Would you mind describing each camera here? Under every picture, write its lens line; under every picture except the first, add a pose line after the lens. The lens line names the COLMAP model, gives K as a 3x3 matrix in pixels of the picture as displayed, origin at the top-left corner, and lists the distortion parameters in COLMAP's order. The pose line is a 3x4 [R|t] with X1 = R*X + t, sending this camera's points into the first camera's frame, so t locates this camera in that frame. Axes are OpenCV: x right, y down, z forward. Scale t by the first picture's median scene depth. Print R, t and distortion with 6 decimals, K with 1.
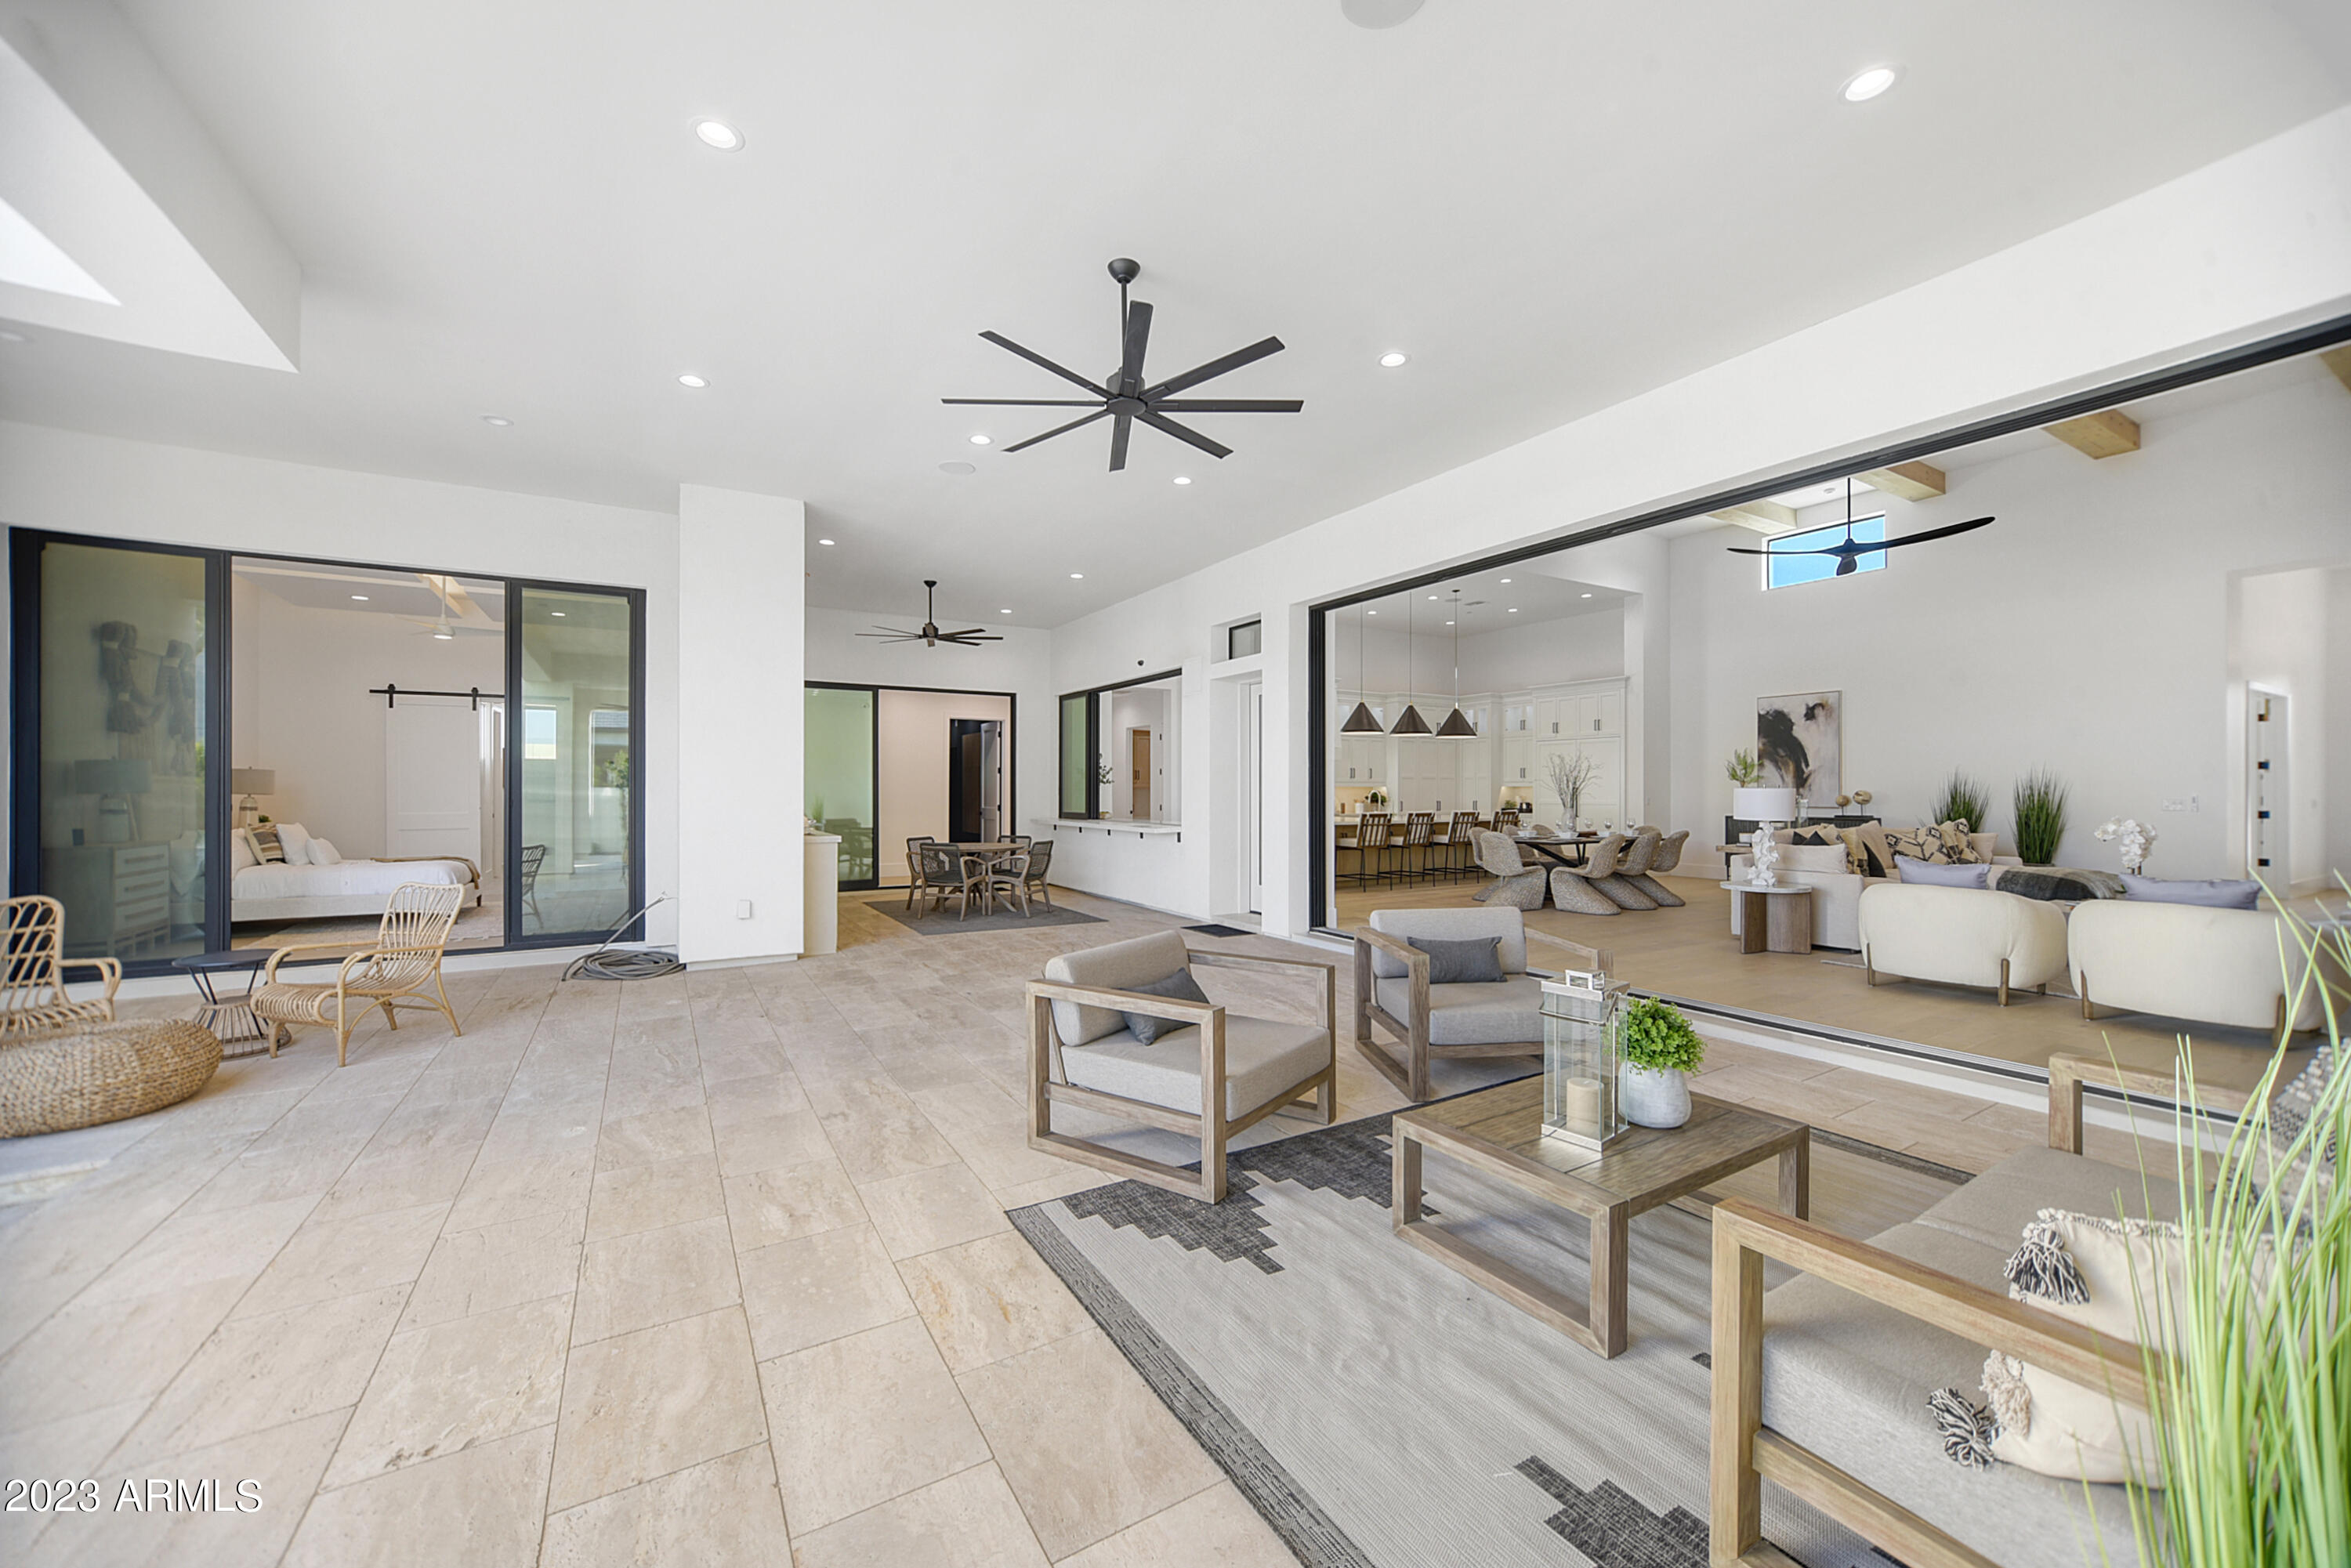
lens RADIAL K [[880.1, 0, 1187.4], [0, 880.1, 788.7], [0, 0, 1]] dist [-0.001606, -0.000033]
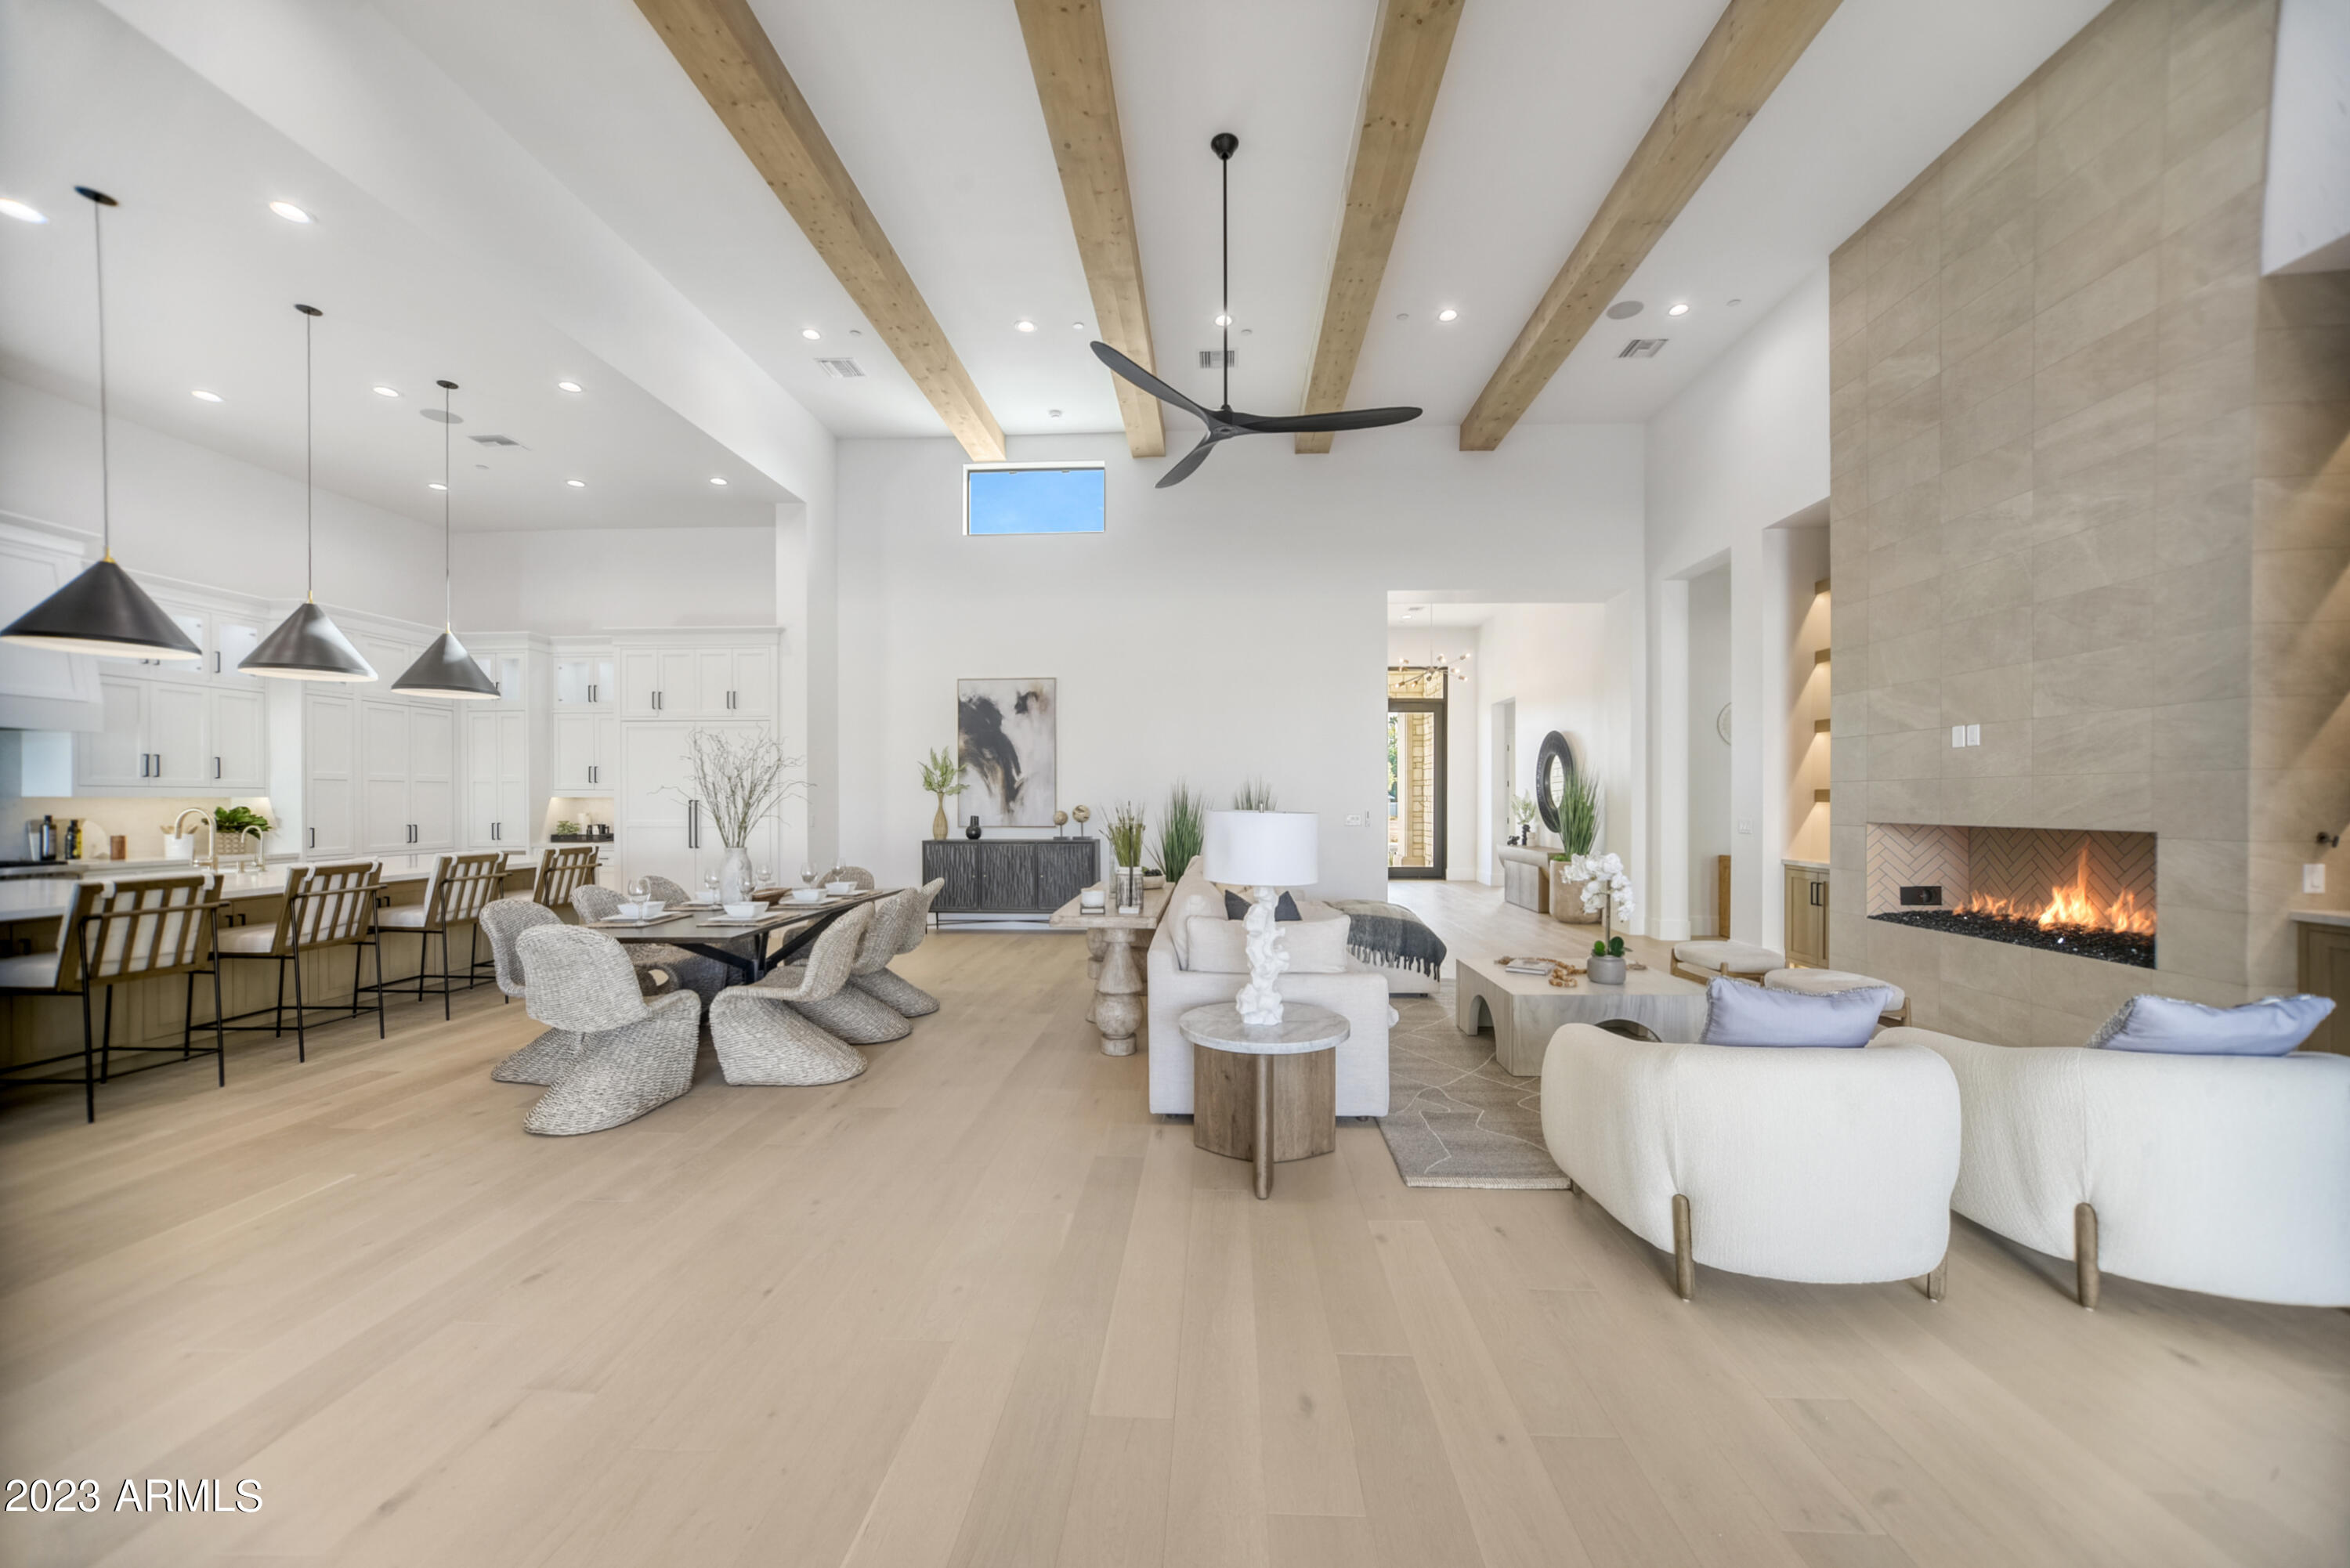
lens RADIAL K [[893.7, 0, 1192.5], [0, 893.7, 802.4], [0, 0, 1]] dist [0.002471, 0.000274]
pose [[0.556812, -0.001893, 0.830637, 0.138023], [-0.002970, 0.999986, 0.004270, -0.003614], [-0.830634, -0.004844, 0.556798, 0.429715]]
